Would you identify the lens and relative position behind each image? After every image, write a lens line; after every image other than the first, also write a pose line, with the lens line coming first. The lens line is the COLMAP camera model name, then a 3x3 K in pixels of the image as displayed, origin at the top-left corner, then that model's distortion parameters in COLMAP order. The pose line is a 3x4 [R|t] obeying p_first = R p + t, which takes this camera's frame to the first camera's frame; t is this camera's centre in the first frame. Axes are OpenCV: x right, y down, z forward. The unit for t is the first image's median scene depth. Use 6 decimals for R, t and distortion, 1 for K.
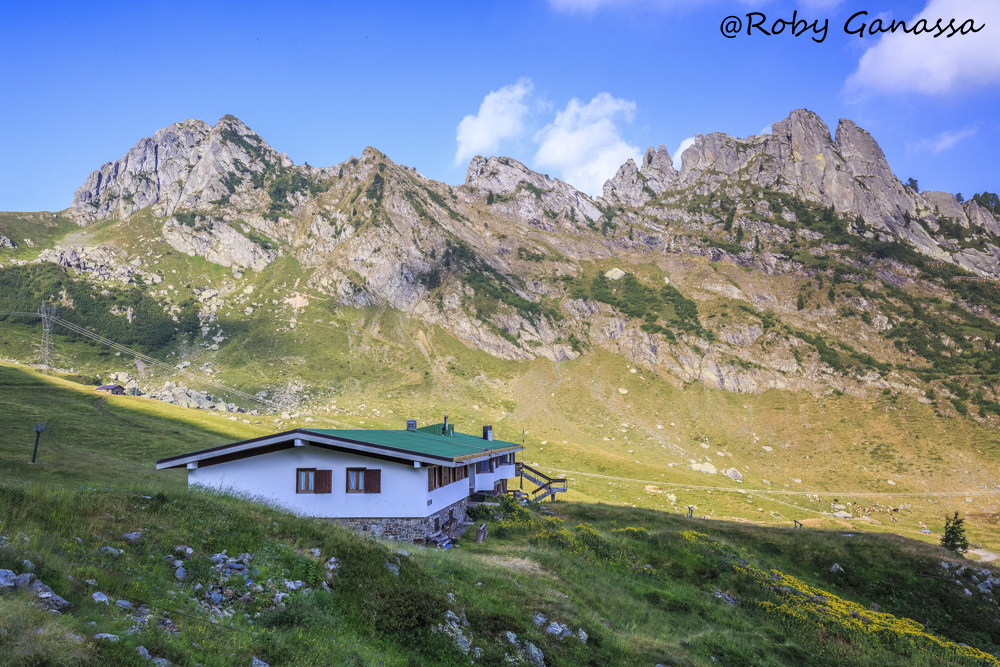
lens RADIAL K [[823.9, 0, 500.3], [0, 823.9, 333.7], [0, 0, 1]] dist [0.008991, 0.002125]
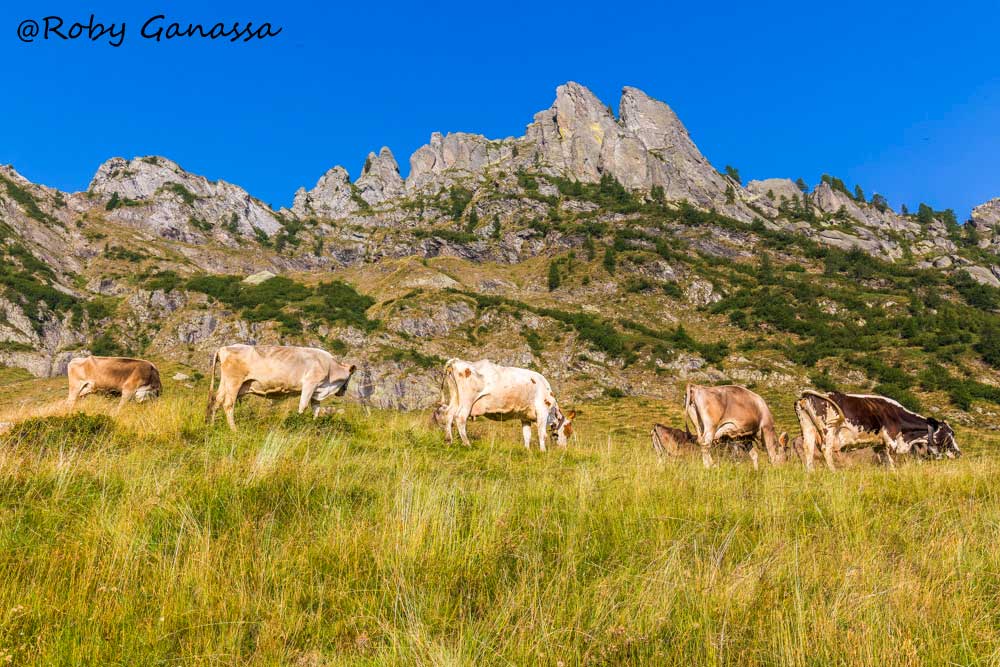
lens RADIAL K [[742.4, 0, 499.5], [0, 742.4, 333.5], [0, 0, 1]] dist [-0.000623, -0.001980]
pose [[0.987466, 0.049713, 0.149795, 0.243411], [-0.000695, 0.950460, -0.310846, 0.132366], [-0.157827, 0.306845, 0.938582, 0.535667]]
